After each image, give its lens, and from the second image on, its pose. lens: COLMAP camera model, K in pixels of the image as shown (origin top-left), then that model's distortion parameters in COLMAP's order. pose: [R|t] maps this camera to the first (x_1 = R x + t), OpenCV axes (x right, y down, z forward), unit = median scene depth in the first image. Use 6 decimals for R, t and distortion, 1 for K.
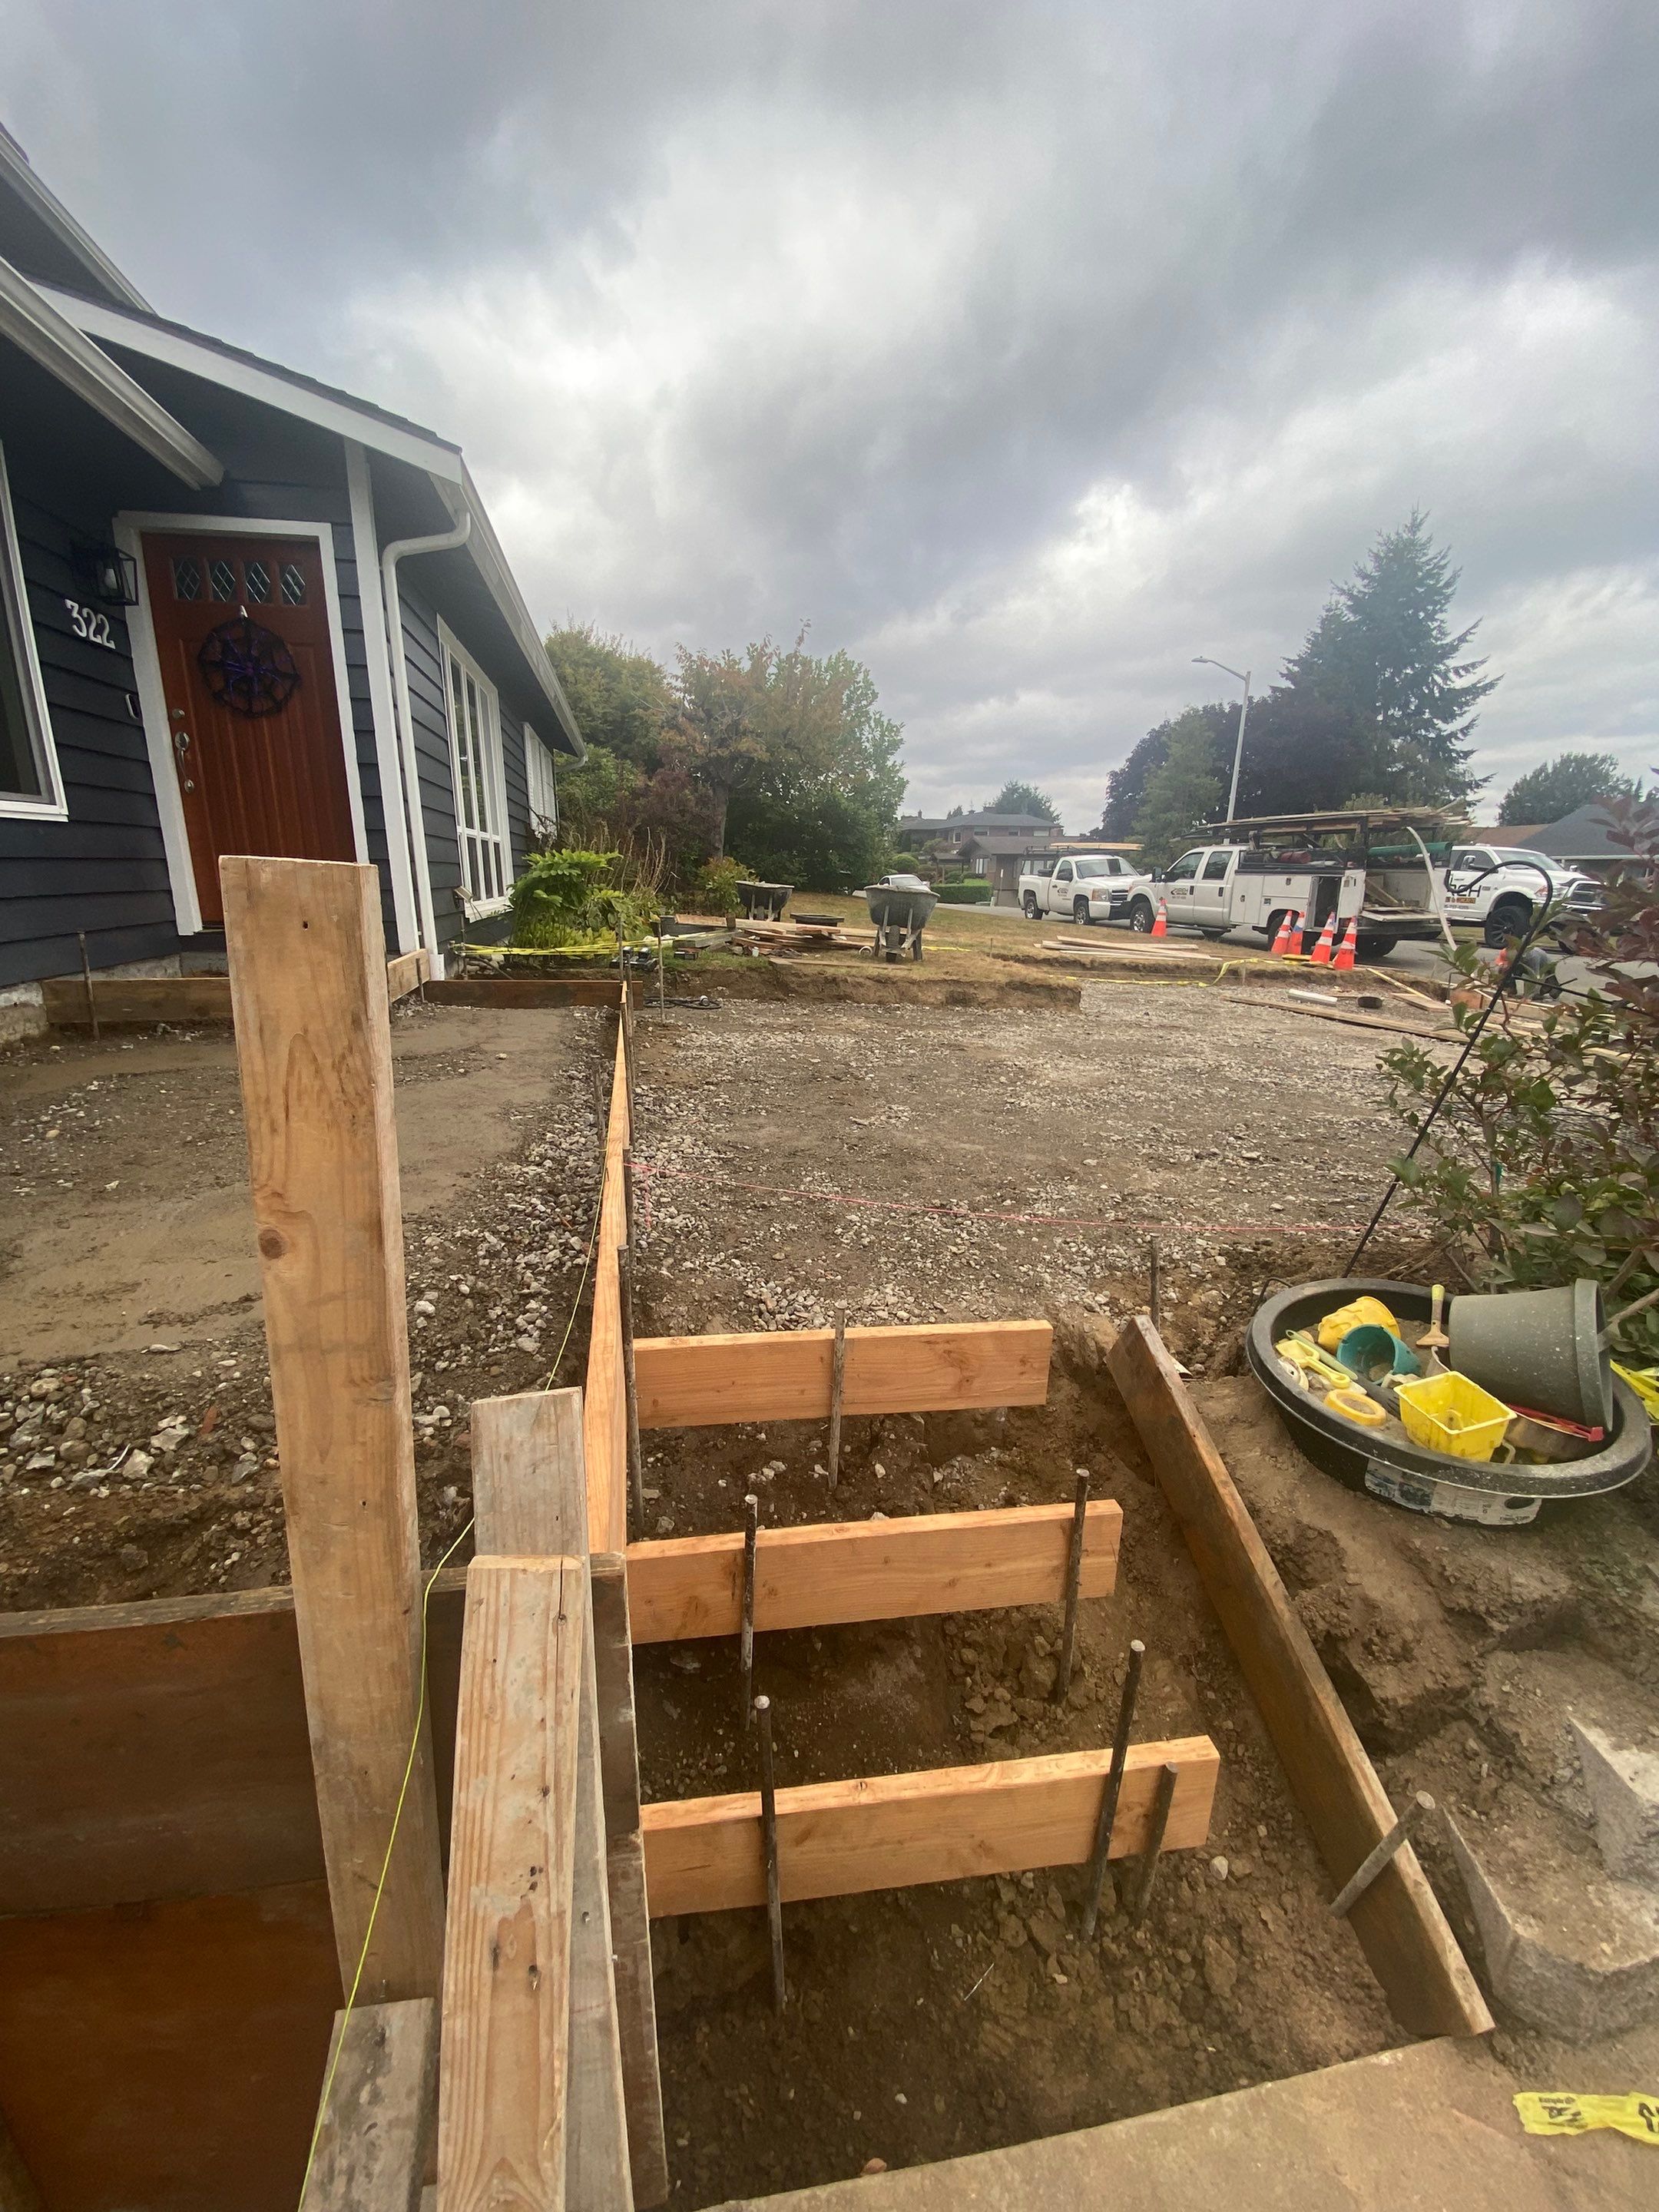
lens RADIAL K [[887.3, 0, 809.7], [0, 887.3, 1107.2], [0, 0, 1]] dist [0.038790, -0.031787]
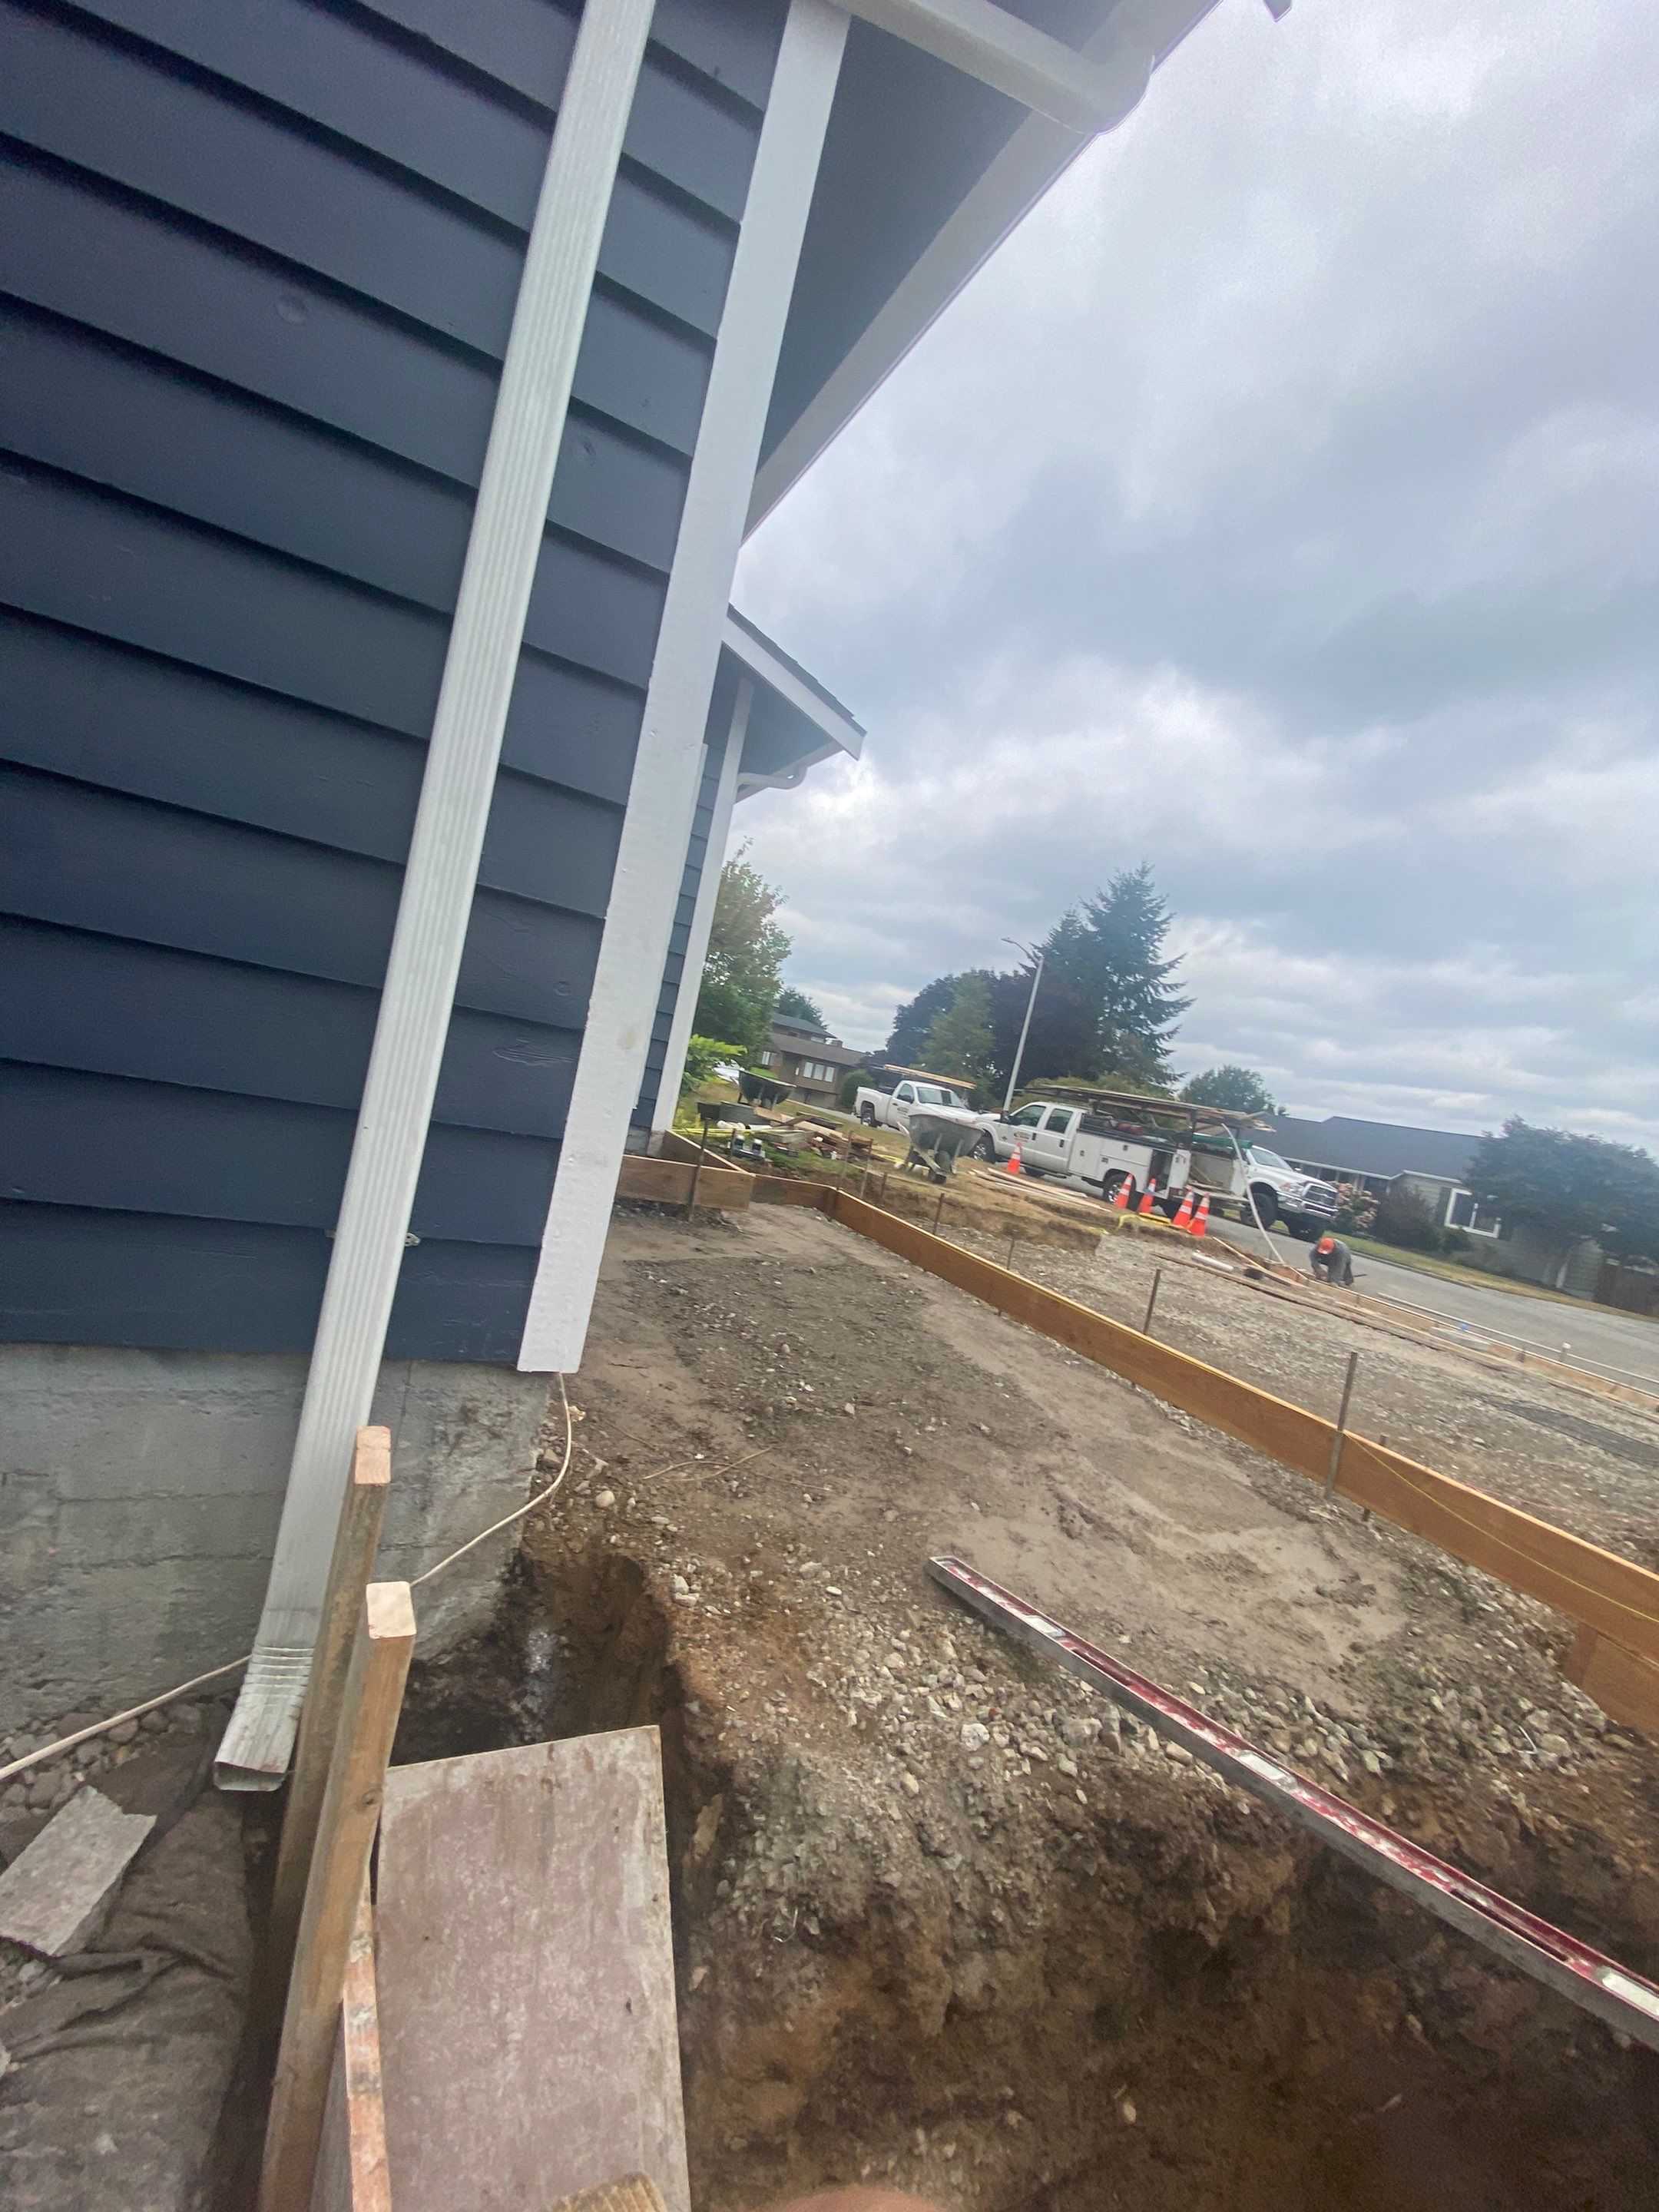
lens RADIAL K [[887.3, 0, 809.7], [0, 887.3, 1107.2], [0, 0, 1]] dist [0.038790, -0.031787]
pose [[0.947811, 0.181319, 0.262256, -0.137473], [-0.127643, 0.969546, -0.209015, -0.002627], [-0.292168, 0.164631, 0.942091, 0.000892]]
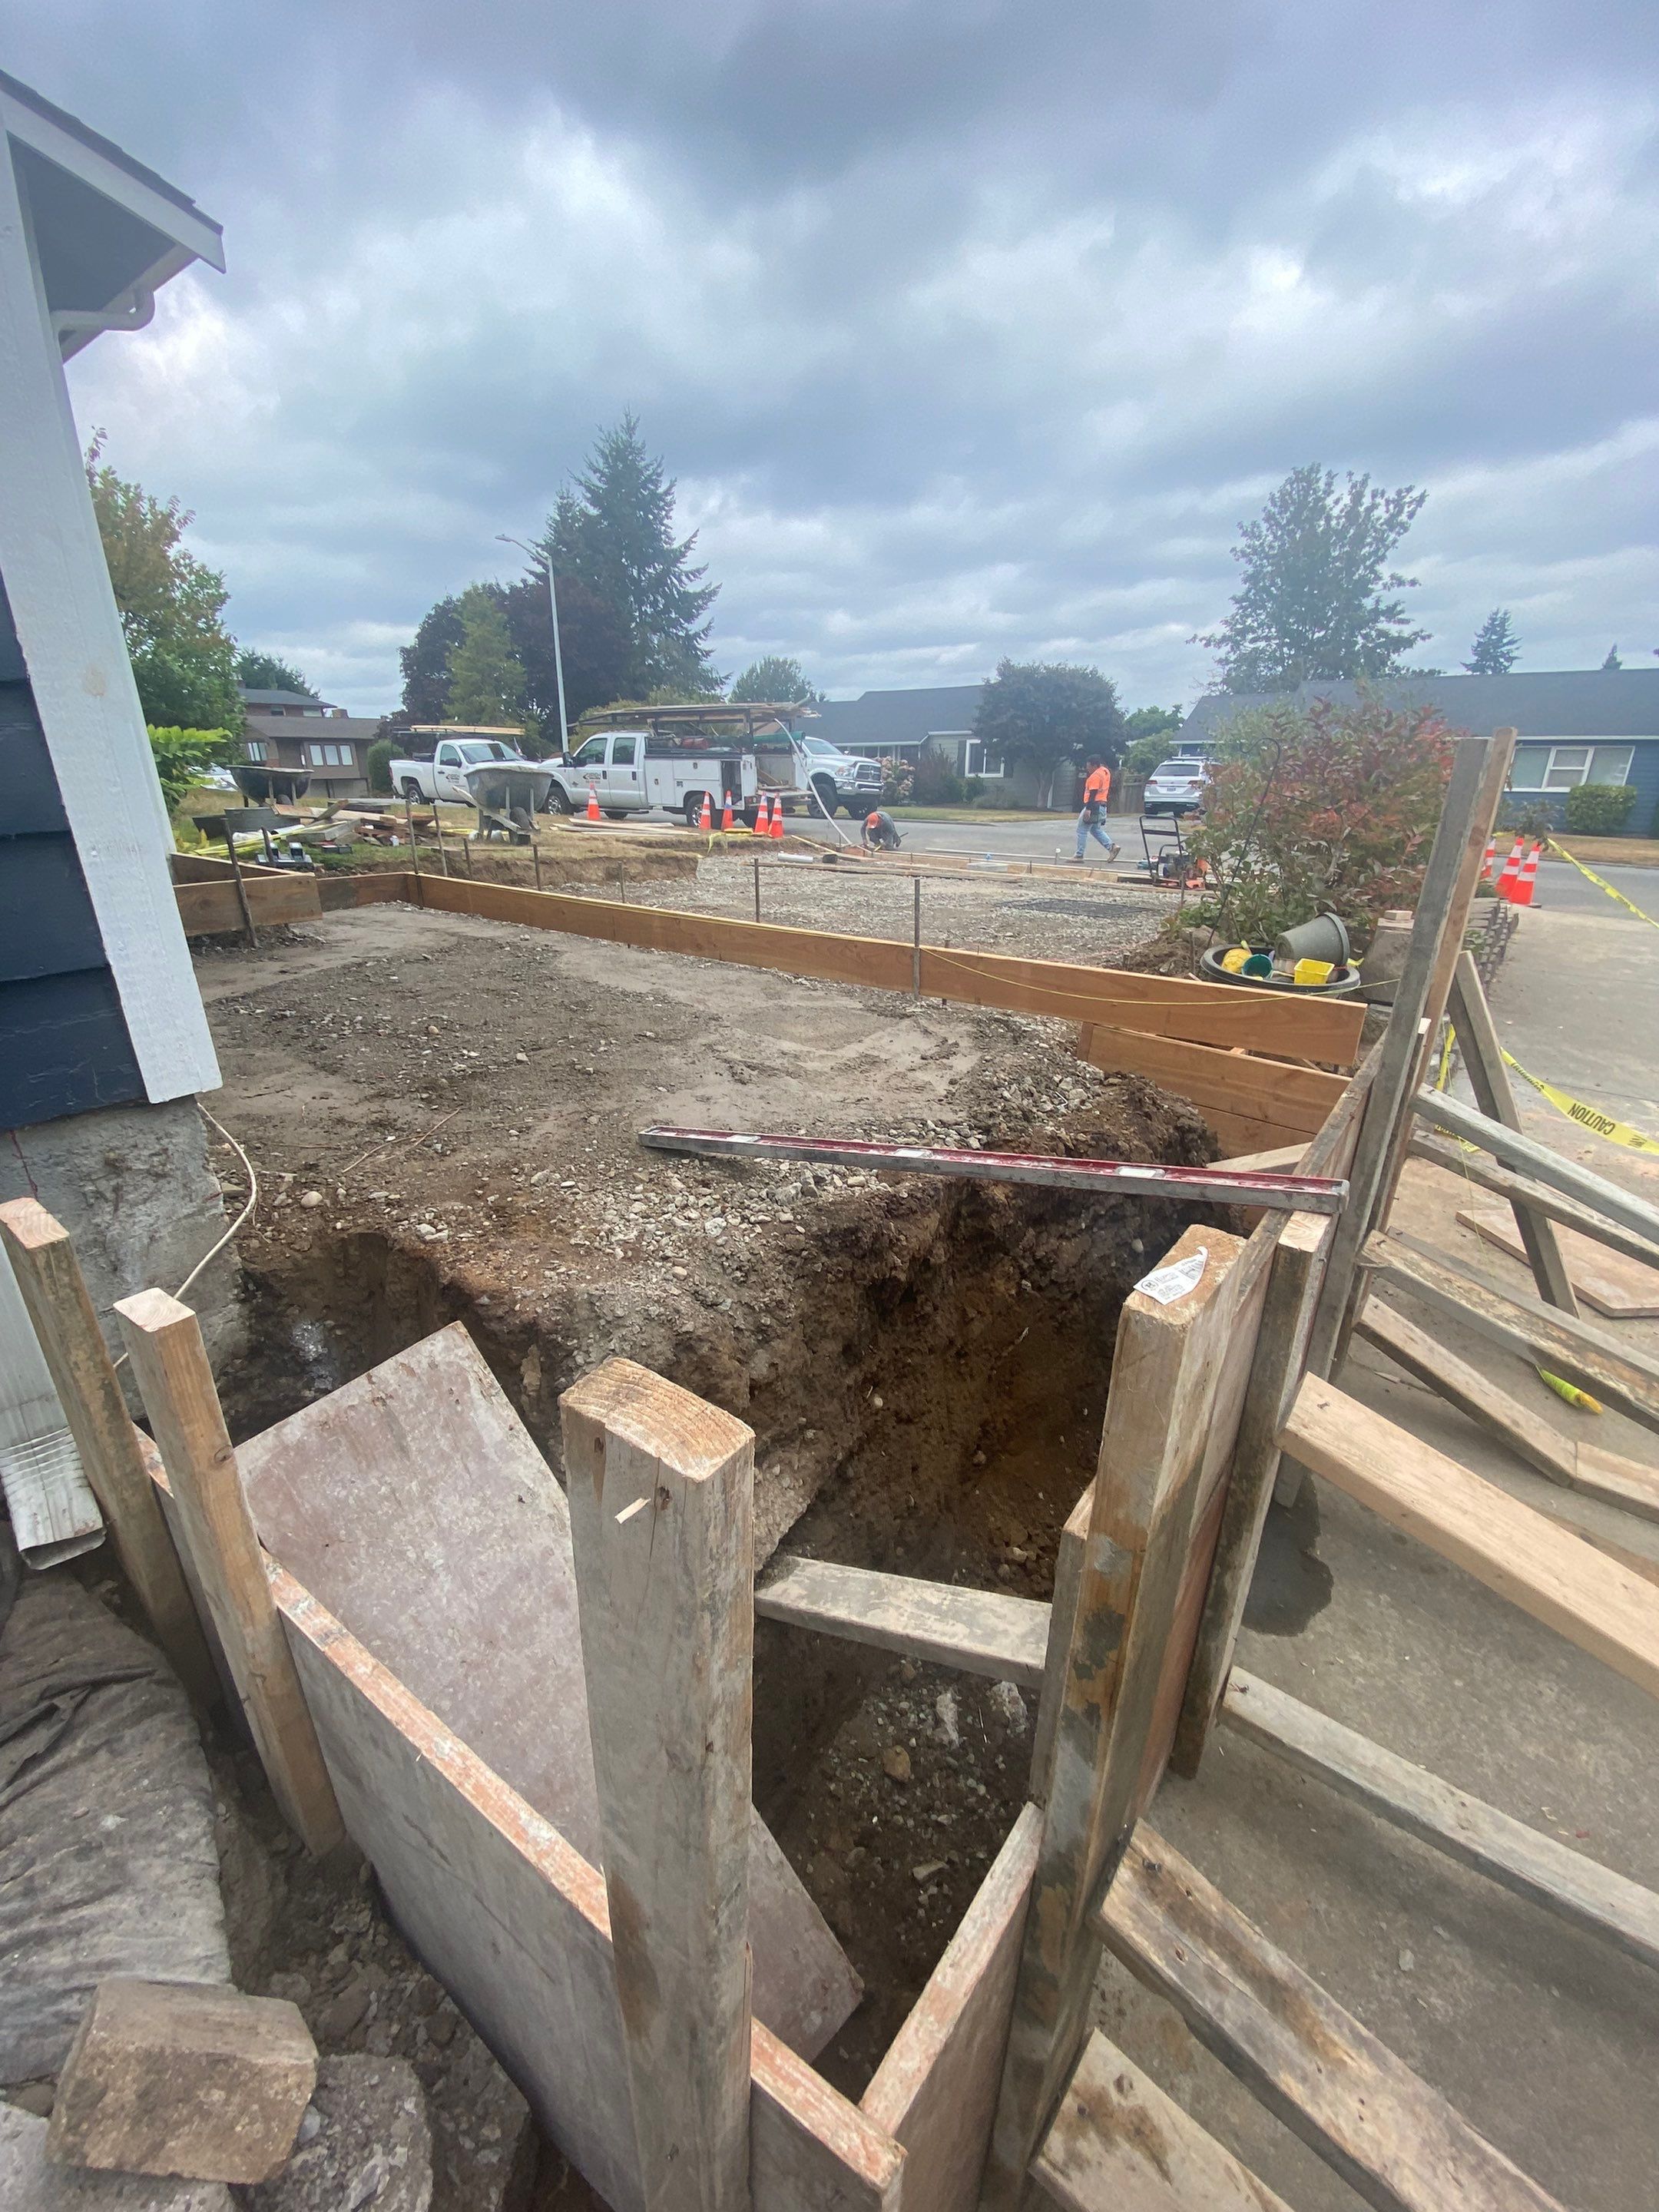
lens RADIAL K [[887.3, 0, 809.7], [0, 887.3, 1107.2], [0, 0, 1]] dist [0.038790, -0.031787]
pose [[0.746051, -0.249815, 0.617252, -0.140437], [0.178260, 0.968054, 0.176336, 0.001455], [-0.641584, -0.021524, 0.766750, -0.000583]]
